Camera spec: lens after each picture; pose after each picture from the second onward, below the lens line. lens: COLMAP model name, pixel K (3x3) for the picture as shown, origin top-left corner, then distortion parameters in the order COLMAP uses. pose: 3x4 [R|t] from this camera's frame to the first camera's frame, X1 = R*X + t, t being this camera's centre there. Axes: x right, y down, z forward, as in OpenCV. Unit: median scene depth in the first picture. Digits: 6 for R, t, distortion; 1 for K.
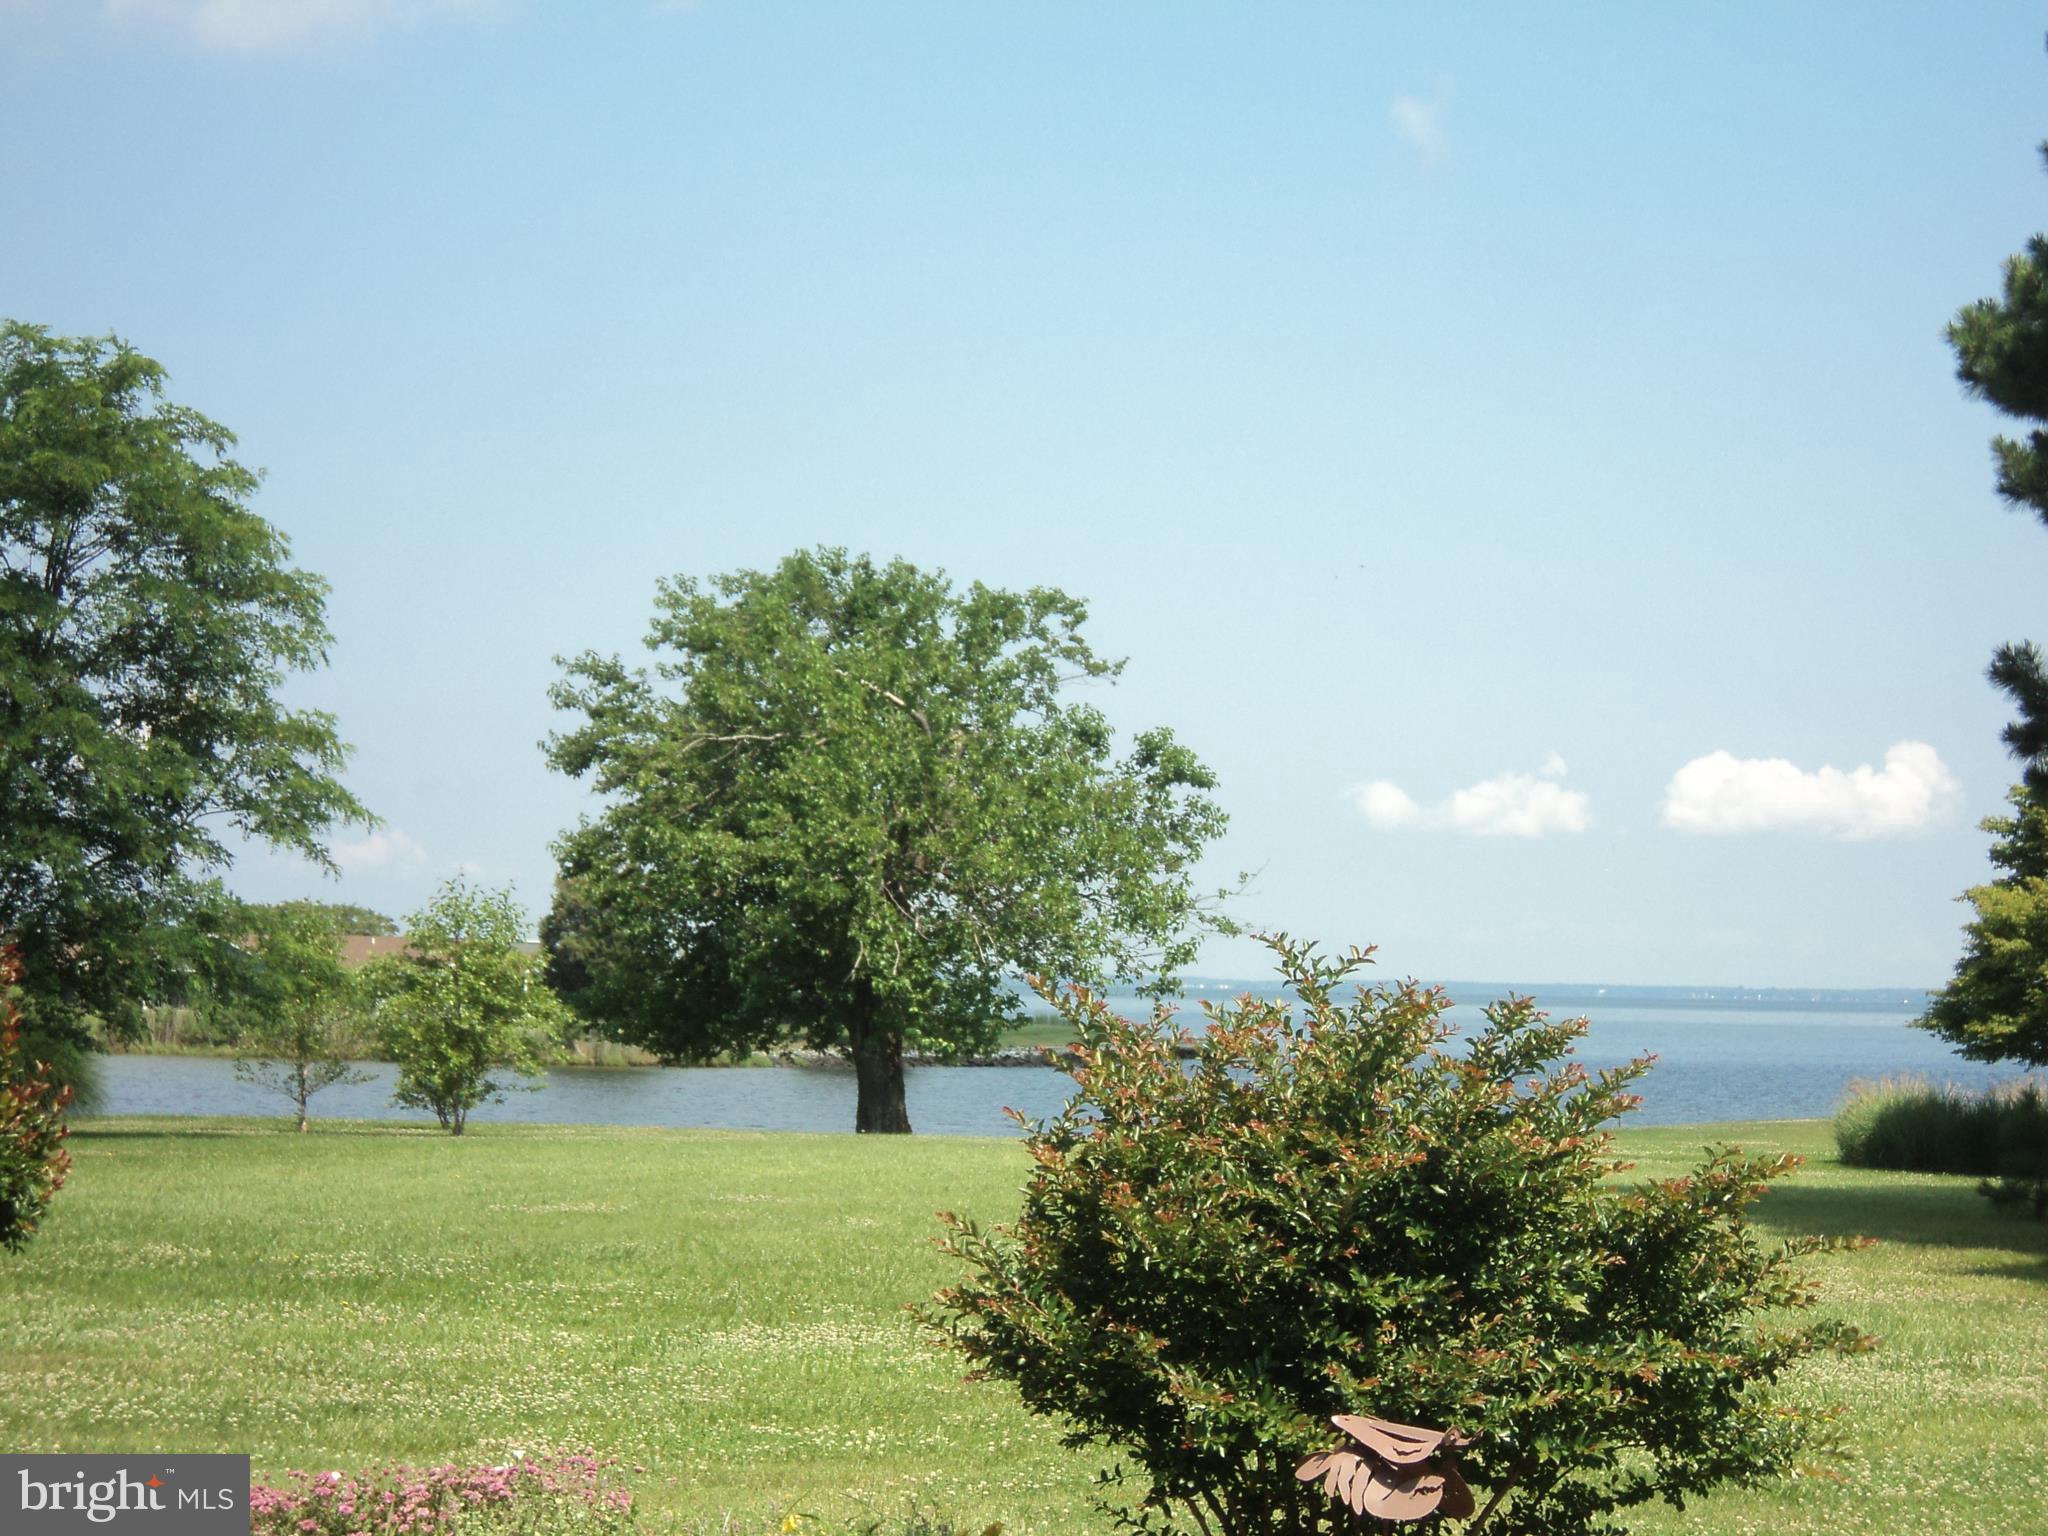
lens RADIAL K [[5216.2, 0, 1024.0], [0, 5216.2, 768.0], [0, 0, 1]] dist [0.025784, -0.120479]
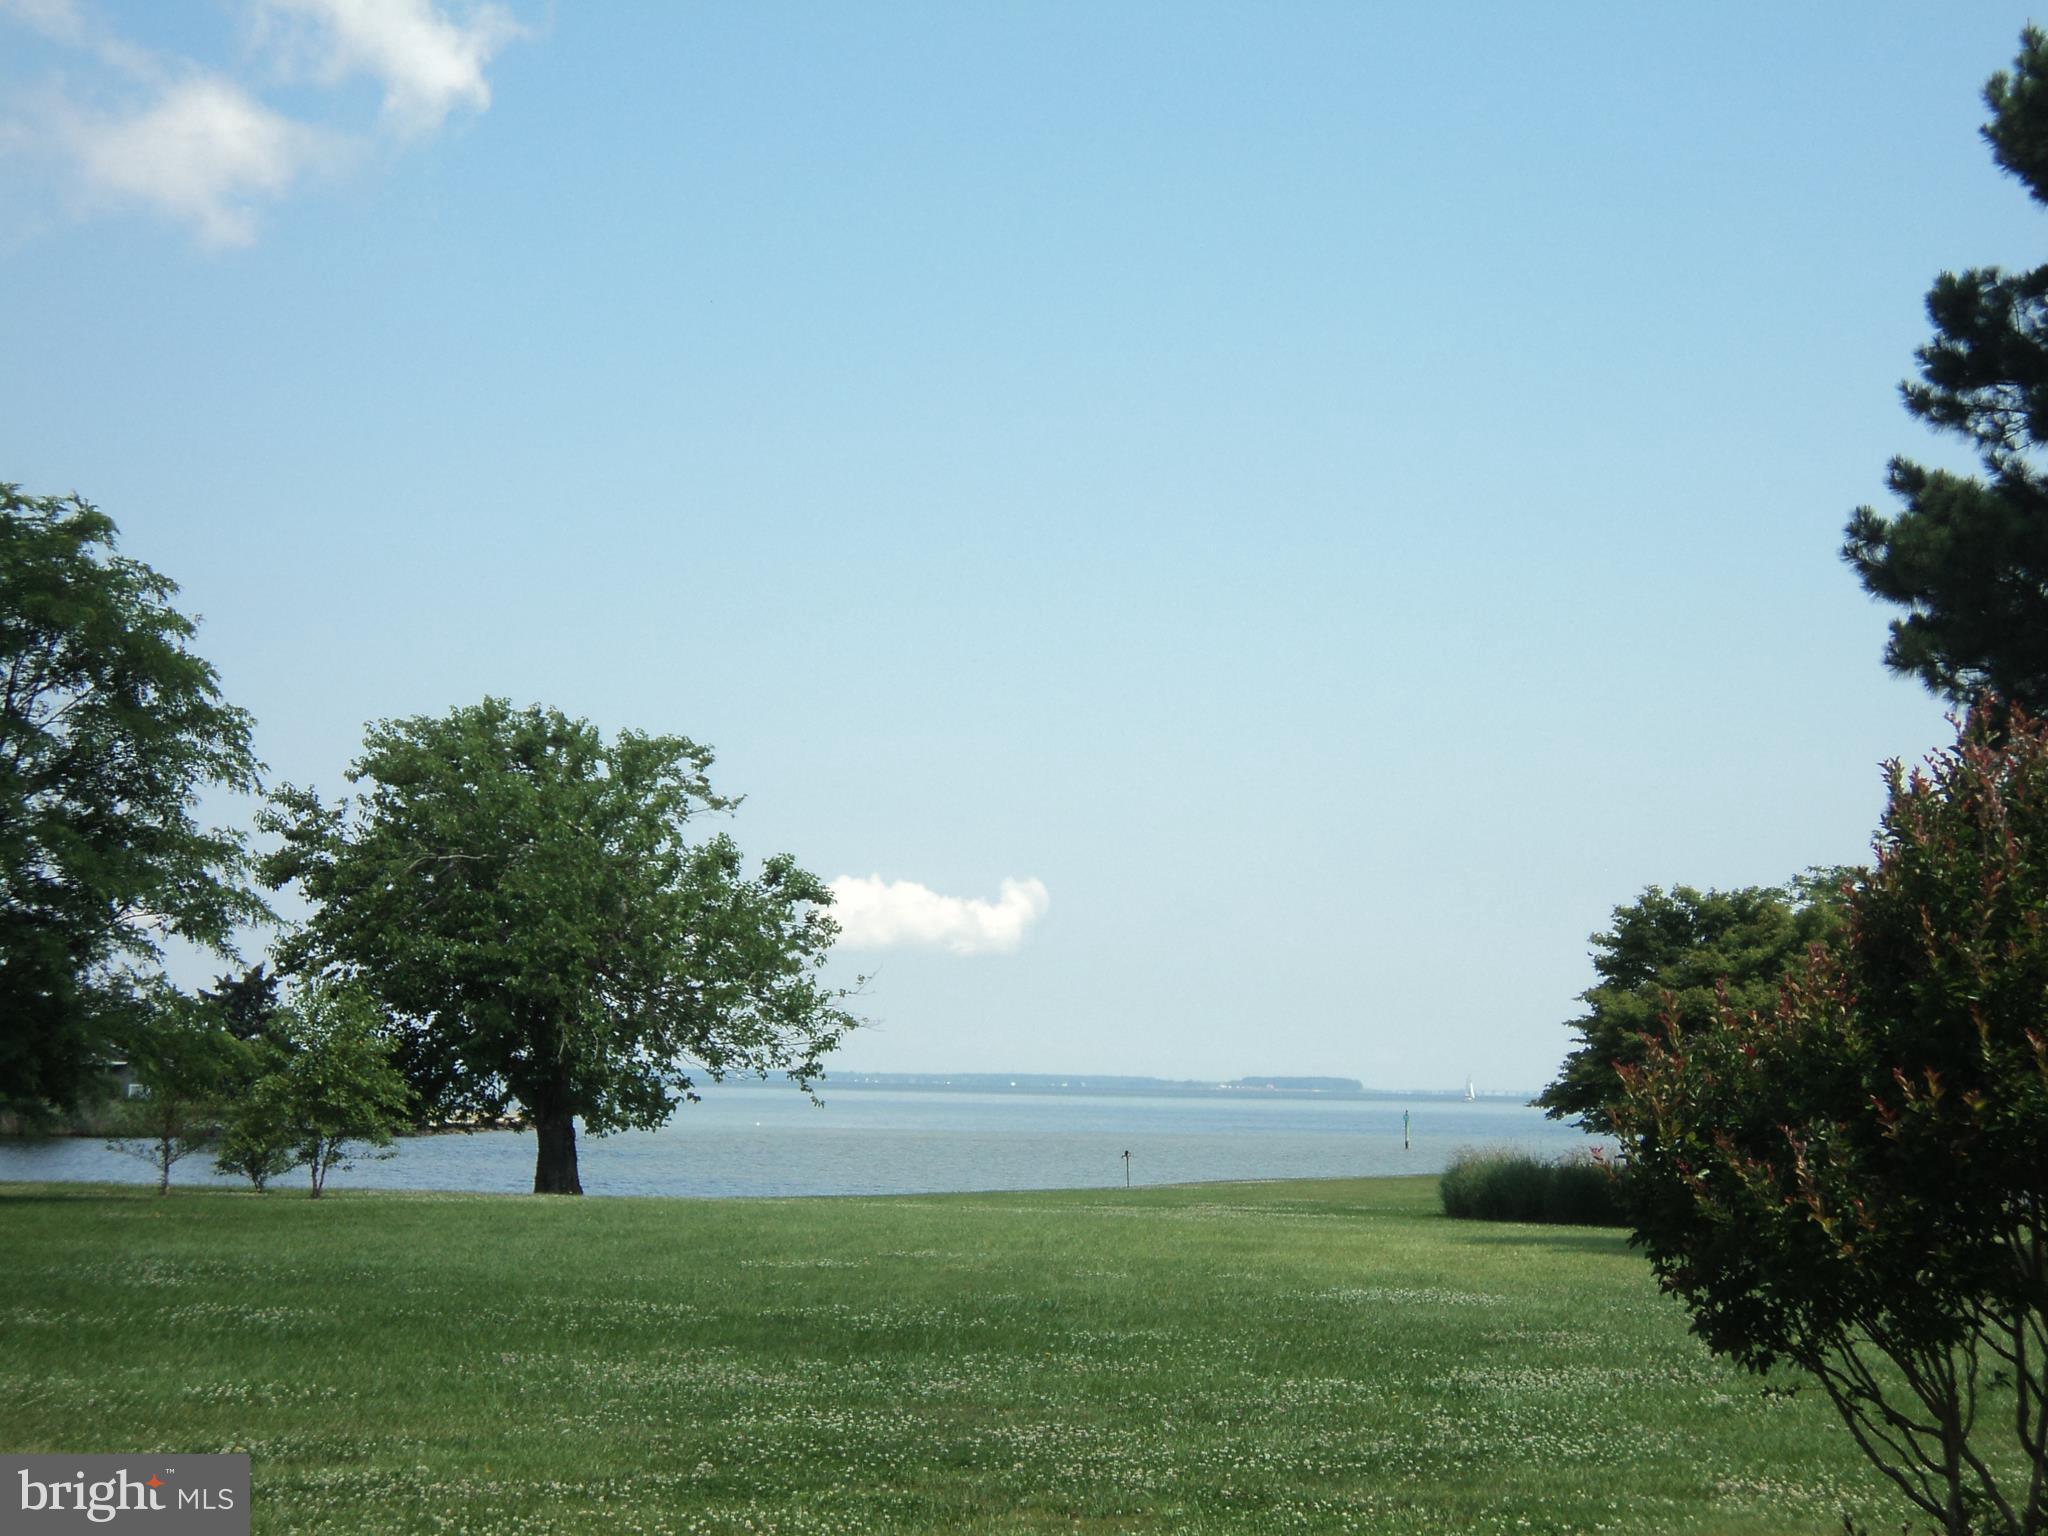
lens RADIAL K [[4203.3, 0, 1091.3], [0, 4203.3, 760.3], [0, 0, 1]] dist [0.057283, 0.061526]
pose [[0.979278, 0.016998, 0.201808, -0.102949], [-0.010505, 0.999393, -0.033201, 0.002236], [-0.202250, 0.030393, 0.978862, 0.040964]]
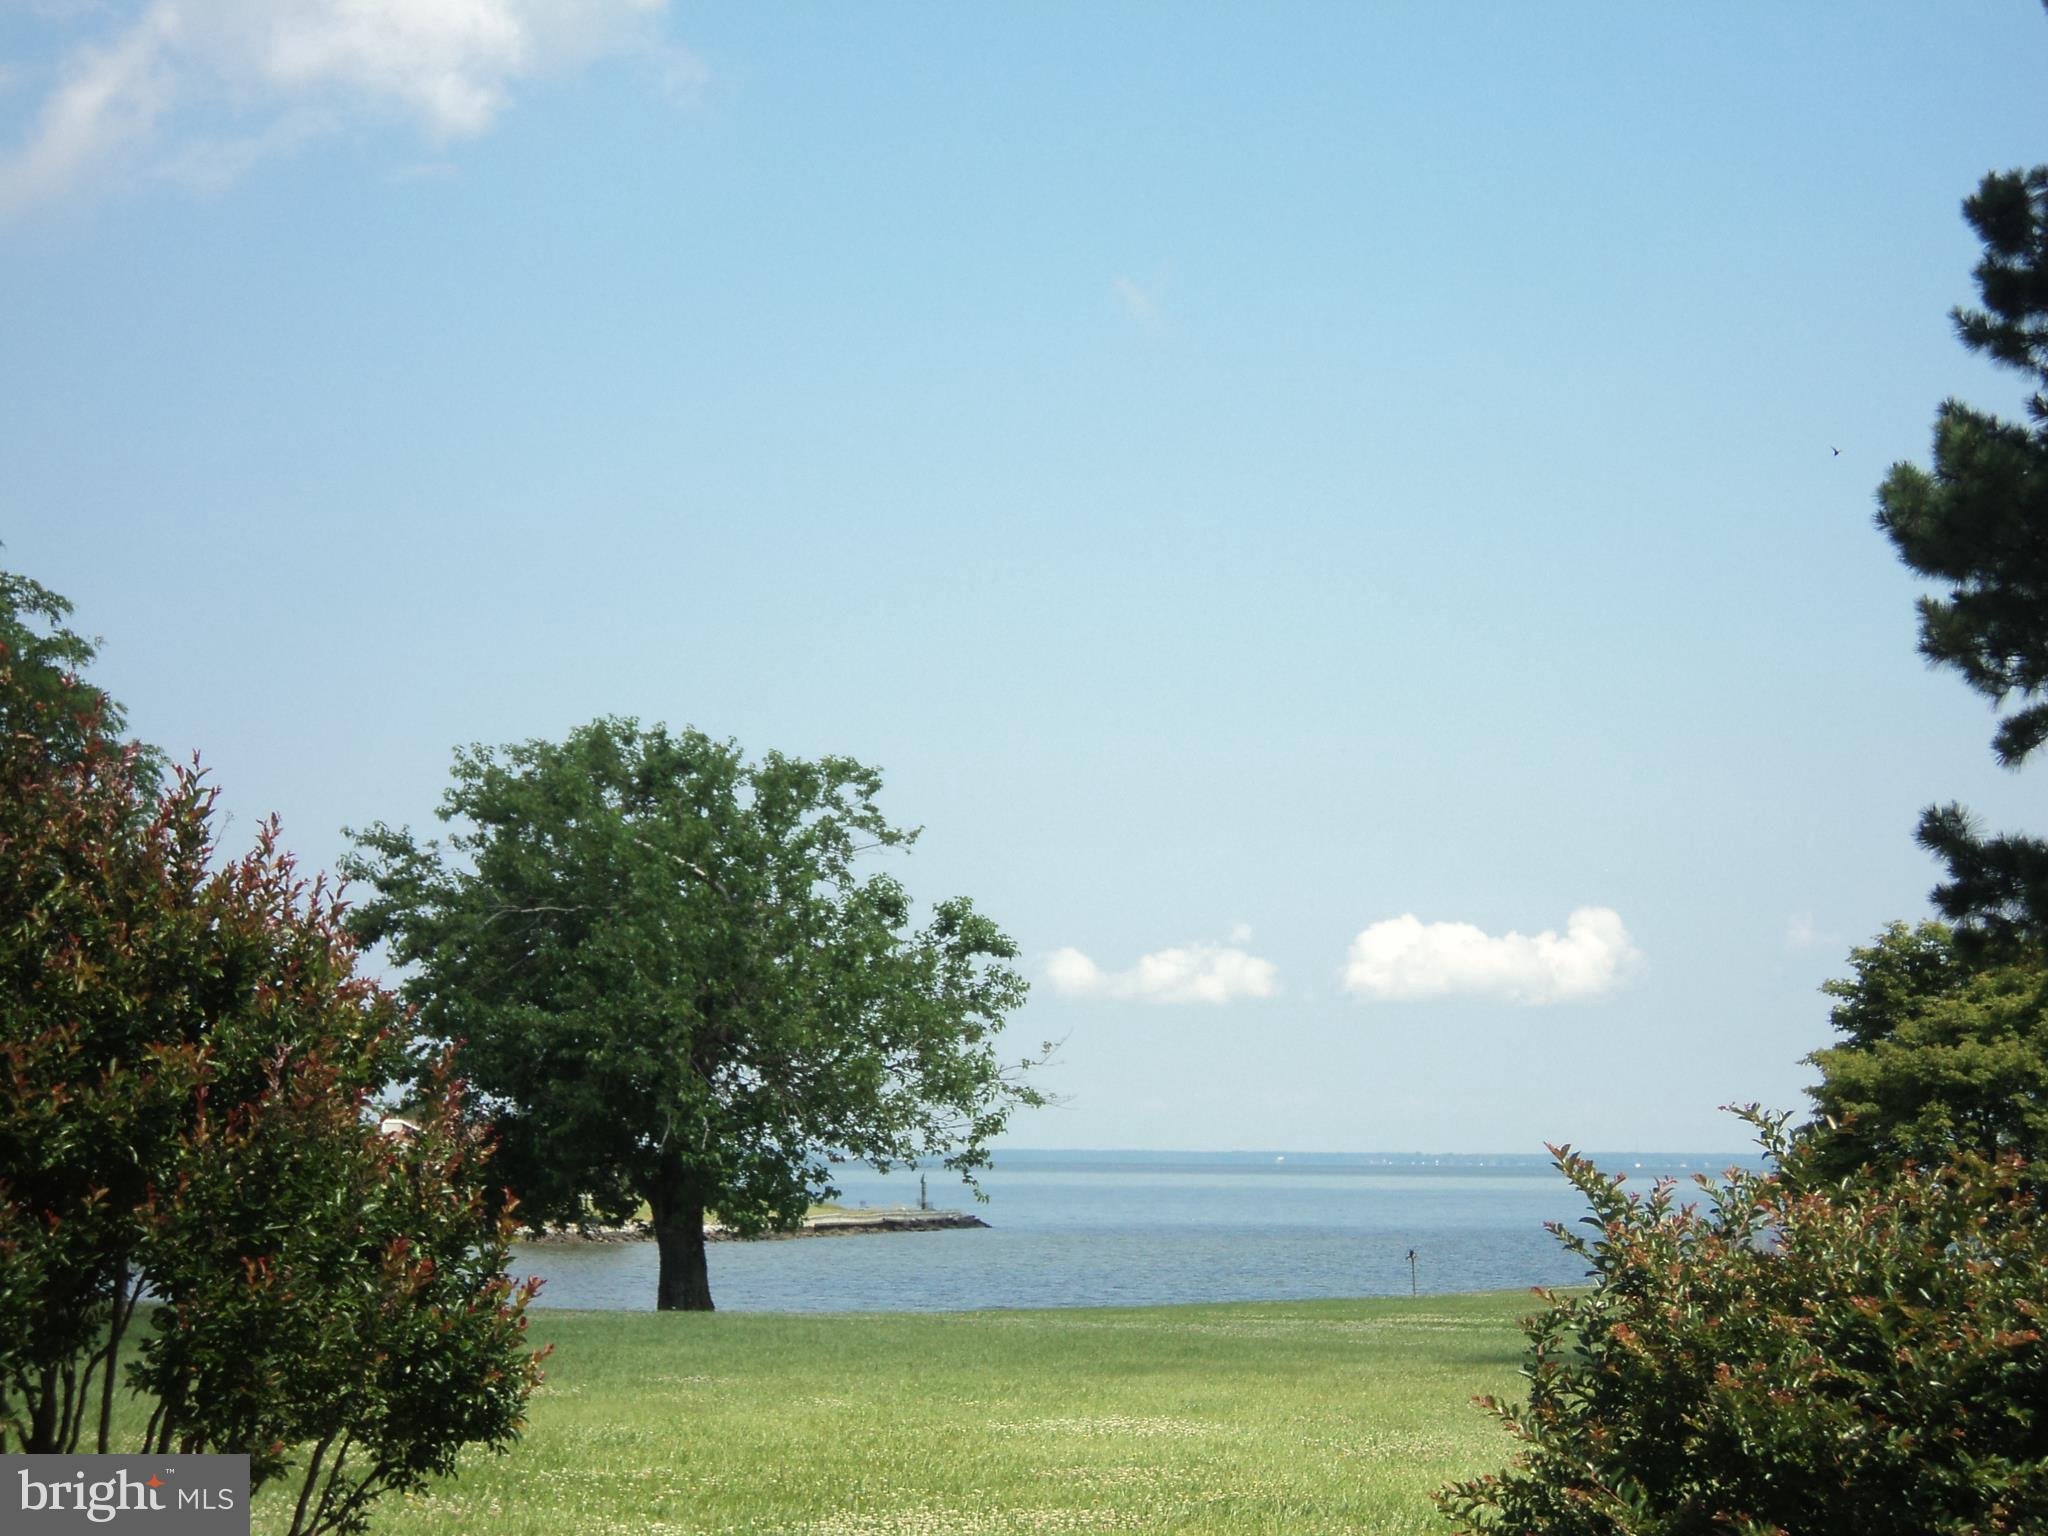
lens RADIAL K [[5216.2, 0, 1024.0], [0, 5216.2, 768.0], [0, 0, 1]] dist [0.025784, -0.120479]
pose [[0.997910, -0.005048, 0.064421, -0.026199], [0.007153, 0.999447, -0.032487, 0.000151], [-0.064221, 0.032880, 0.997394, 0.008386]]
